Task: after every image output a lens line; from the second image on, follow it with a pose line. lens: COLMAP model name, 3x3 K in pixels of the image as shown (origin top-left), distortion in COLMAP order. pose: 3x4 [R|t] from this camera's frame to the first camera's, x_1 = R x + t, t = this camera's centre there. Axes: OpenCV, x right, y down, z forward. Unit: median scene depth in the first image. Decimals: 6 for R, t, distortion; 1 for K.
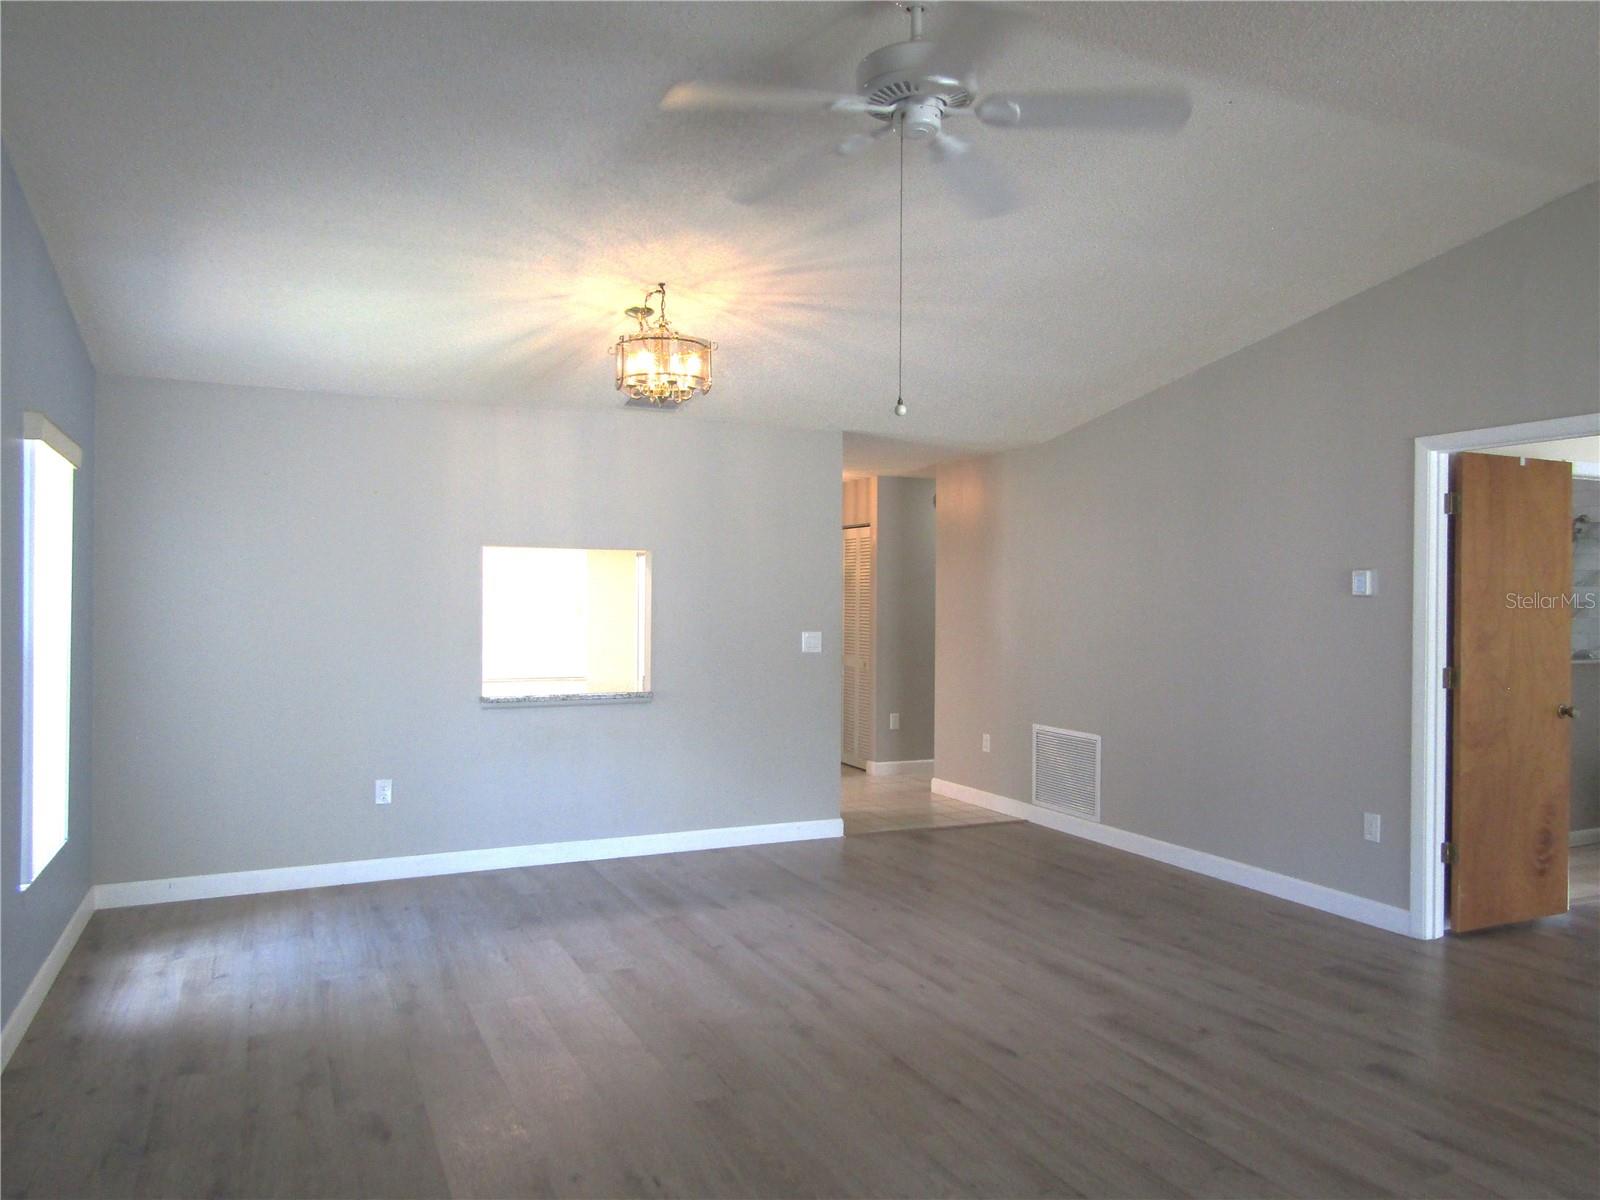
lens RADIAL K [[1139.7, 0, 803.9], [0, 1139.7, 602.4], [0, 0, 1]] dist [-0.002127, 0.000865]
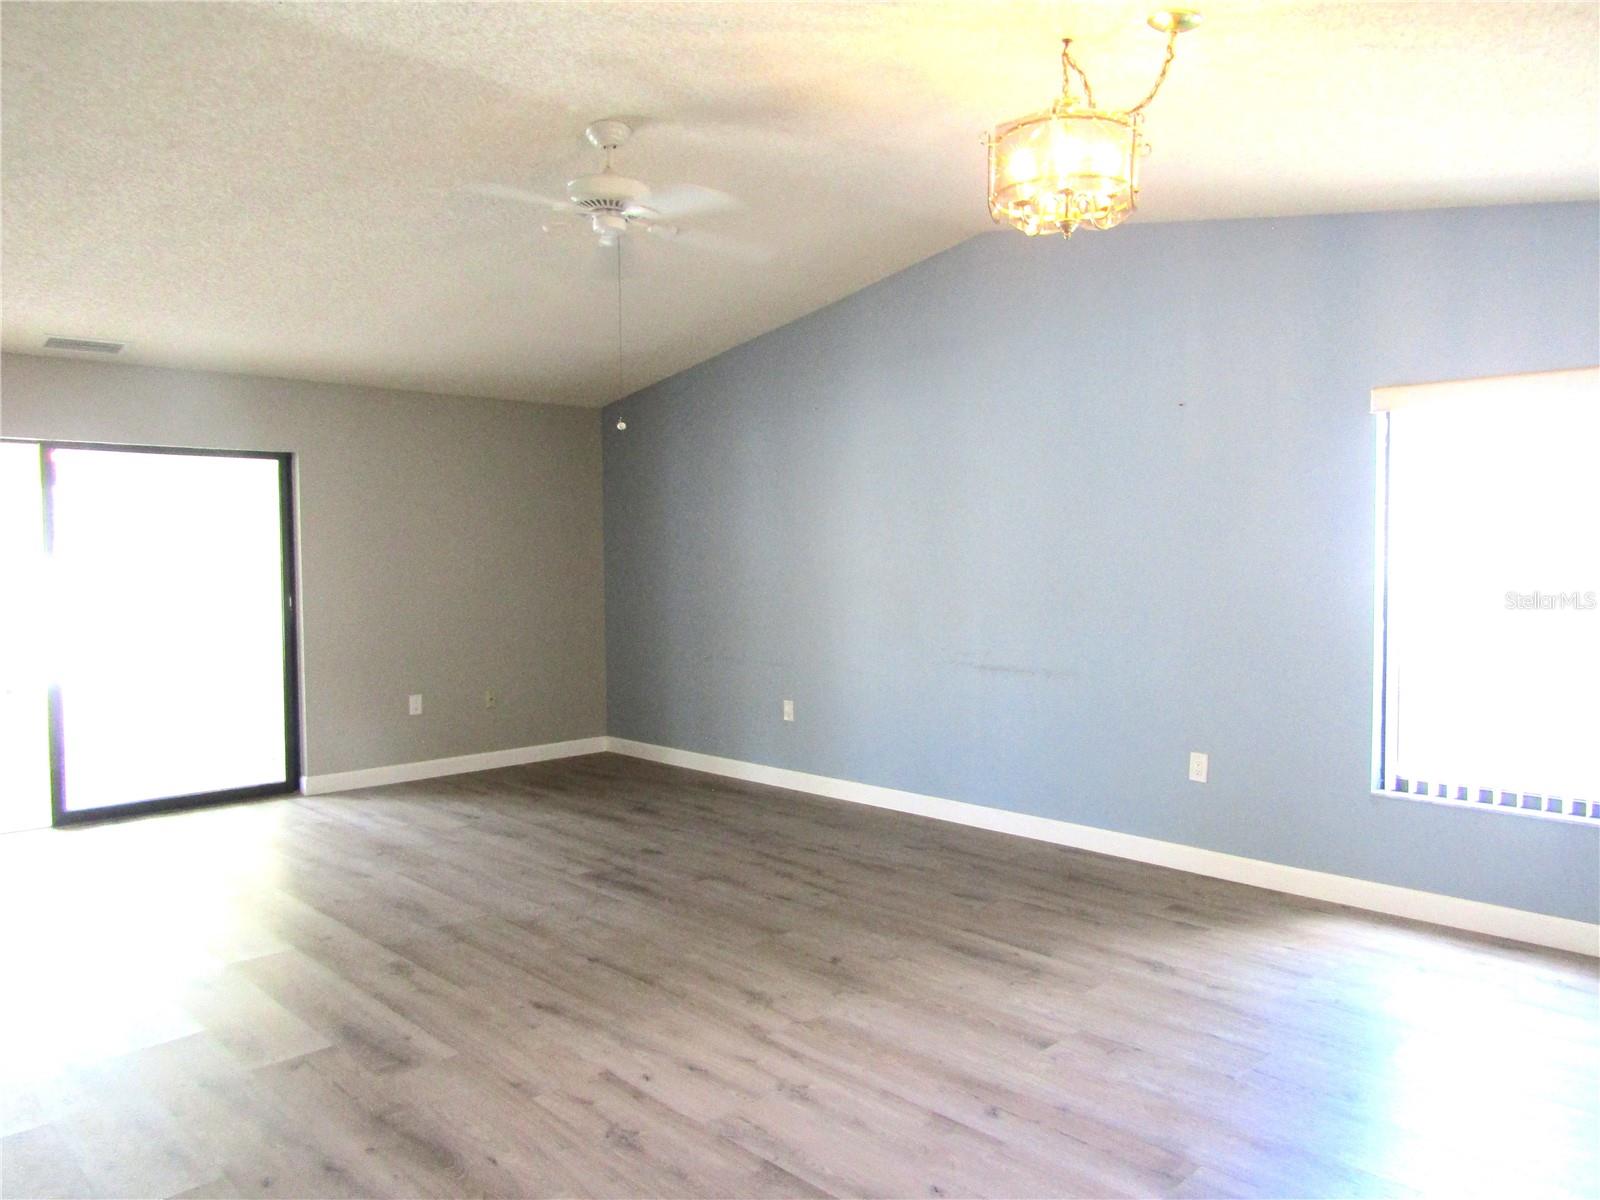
lens RADIAL K [[1139.7, 0, 797.2], [0, 1139.7, 595.6], [0, 0, 1]] dist [-0.002127, 0.000865]
pose [[-0.945201, 0.011376, -0.326292, 0.252591], [-0.000457, 0.999346, 0.036166, 0.002148], [0.326490, 0.034333, -0.944577, 1.749863]]
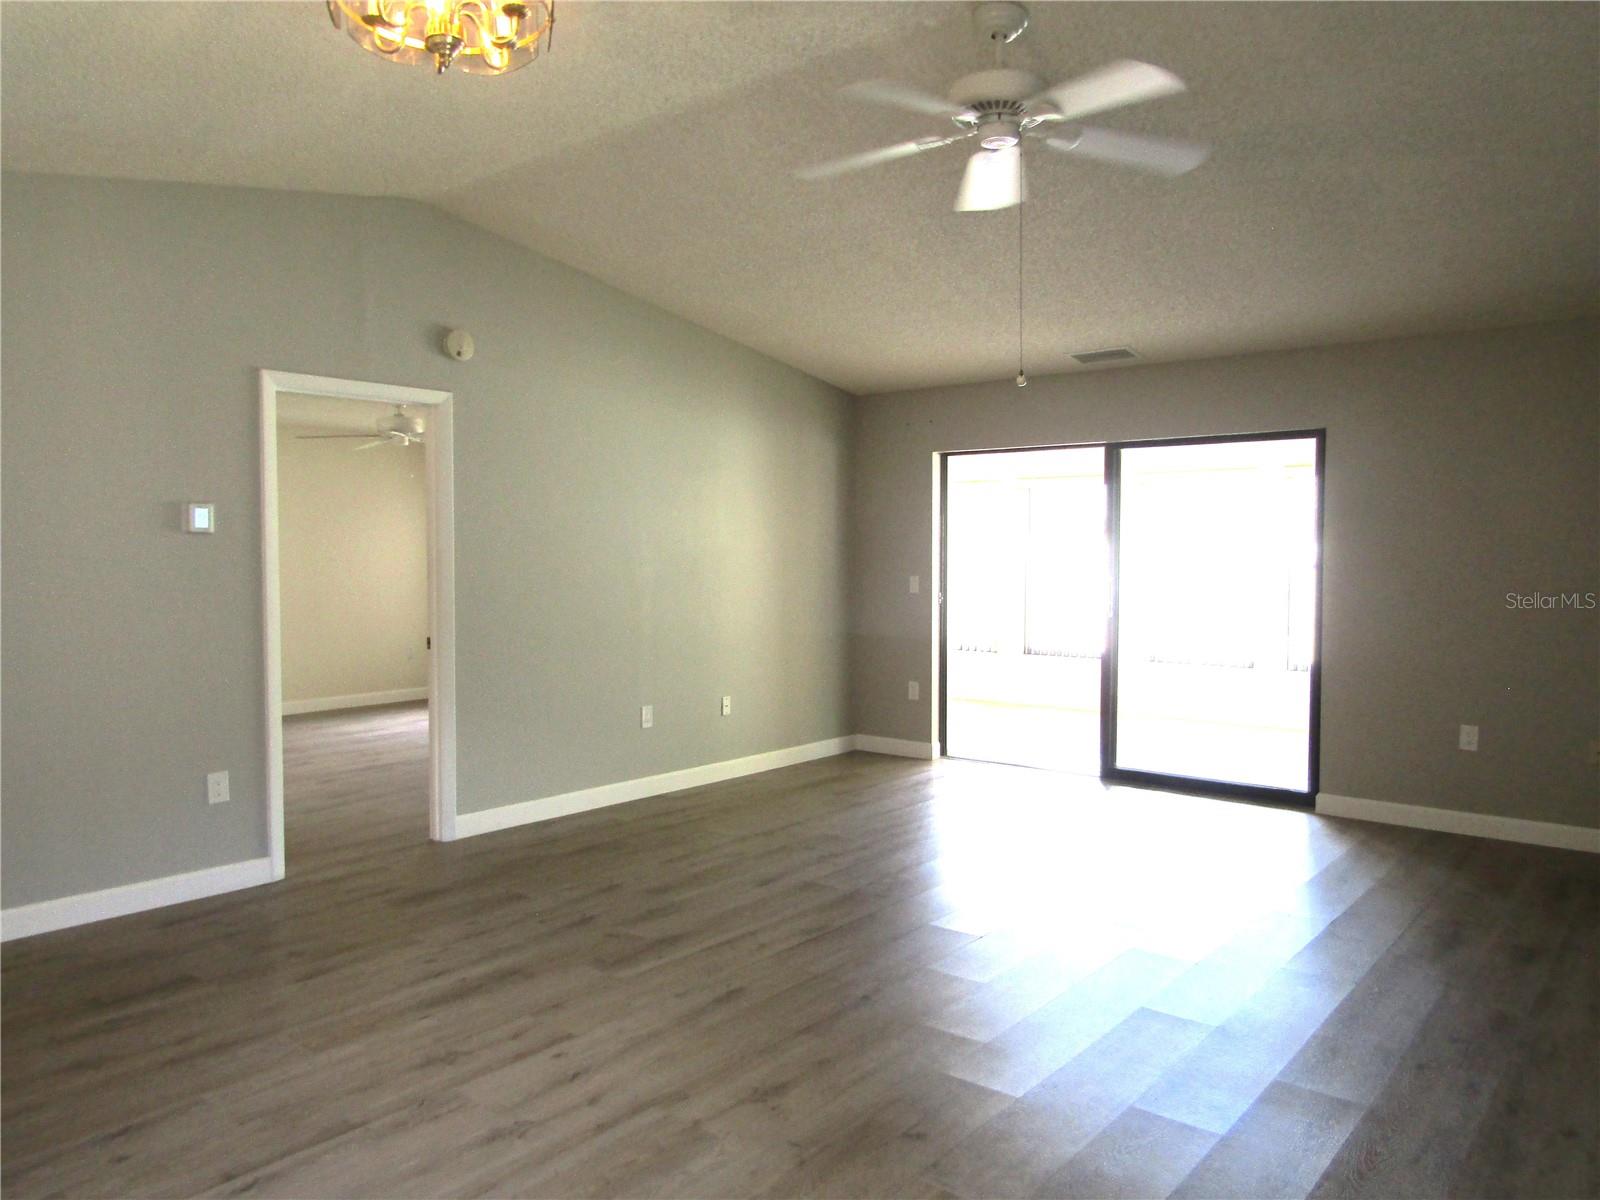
lens RADIAL K [[1139.7, 0, 790.9], [0, 1139.7, 601.6], [0, 0, 1]] dist [-0.002127, 0.000865]
pose [[-0.427110, -0.044810, 0.903089, -0.631264], [0.001327, 0.998739, 0.050184, 0.005287], [-0.904199, 0.022633, -0.426512, 1.200799]]
